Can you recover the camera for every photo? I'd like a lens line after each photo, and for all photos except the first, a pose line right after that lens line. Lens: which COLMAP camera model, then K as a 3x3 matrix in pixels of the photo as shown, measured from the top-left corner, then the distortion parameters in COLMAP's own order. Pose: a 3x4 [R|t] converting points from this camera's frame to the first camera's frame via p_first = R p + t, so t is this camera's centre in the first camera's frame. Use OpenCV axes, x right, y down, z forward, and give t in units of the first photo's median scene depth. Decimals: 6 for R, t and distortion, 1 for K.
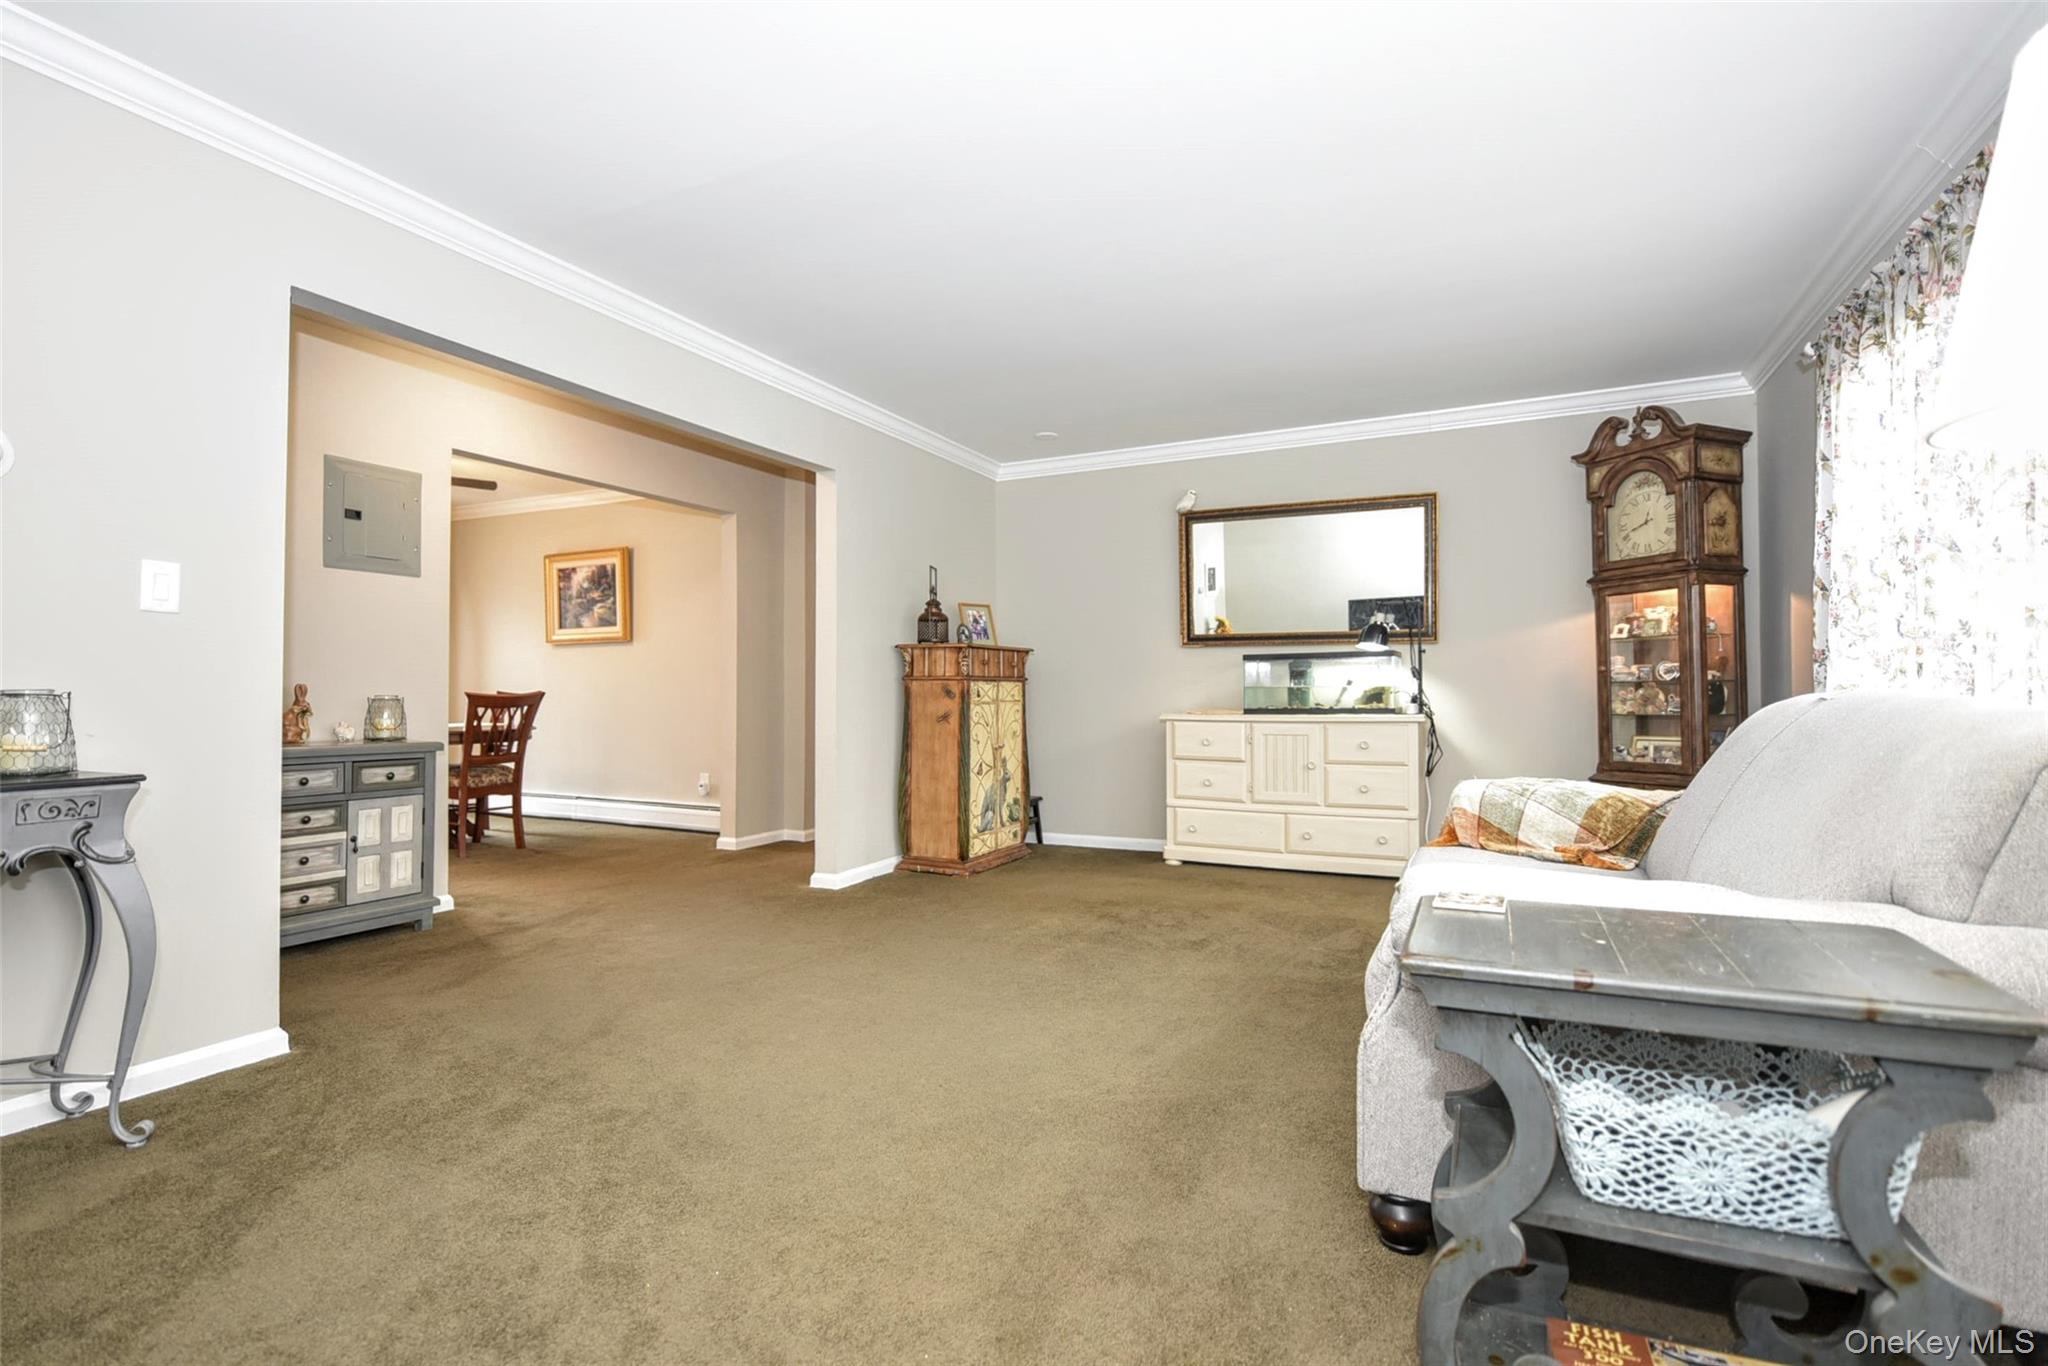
lens RADIAL K [[988.9, 0, 1030.6], [0, 988.9, 676.6], [0, 0, 1]] dist [-0.000960, -0.000322]
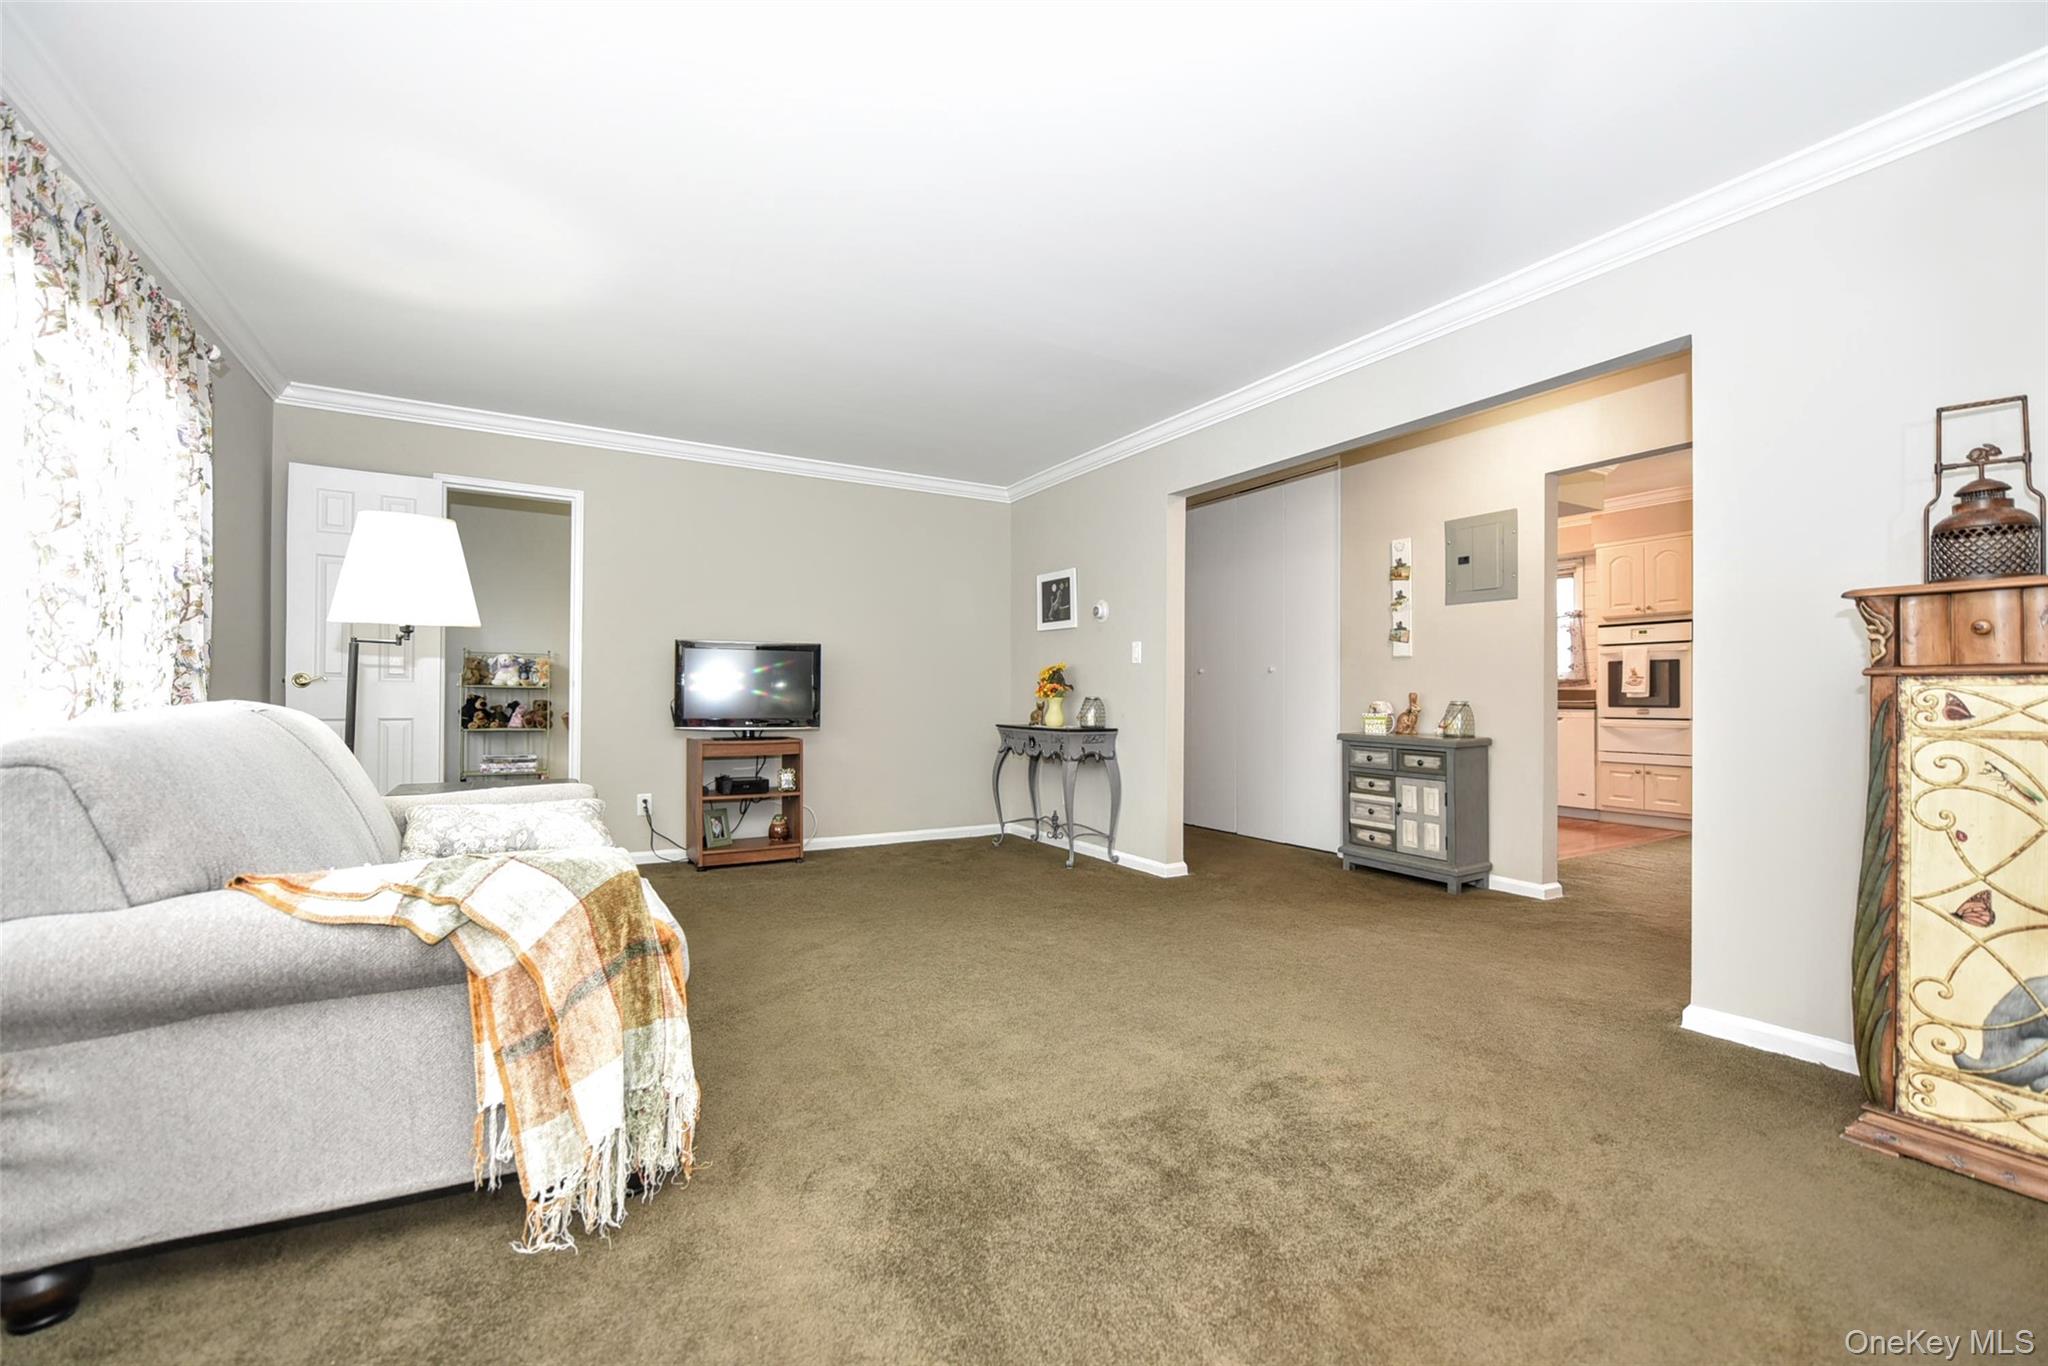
lens RADIAL K [[854.9, 0, 1027.2], [0, 854.9, 690.2], [0, 0, 1]] dist [-0.001434, -0.000114]
pose [[-0.579798, -0.011255, -0.814683, 0.578743], [0.007884, 0.999780, -0.019423, 0.023133], [0.814722, -0.017684, -0.579582, 1.247977]]
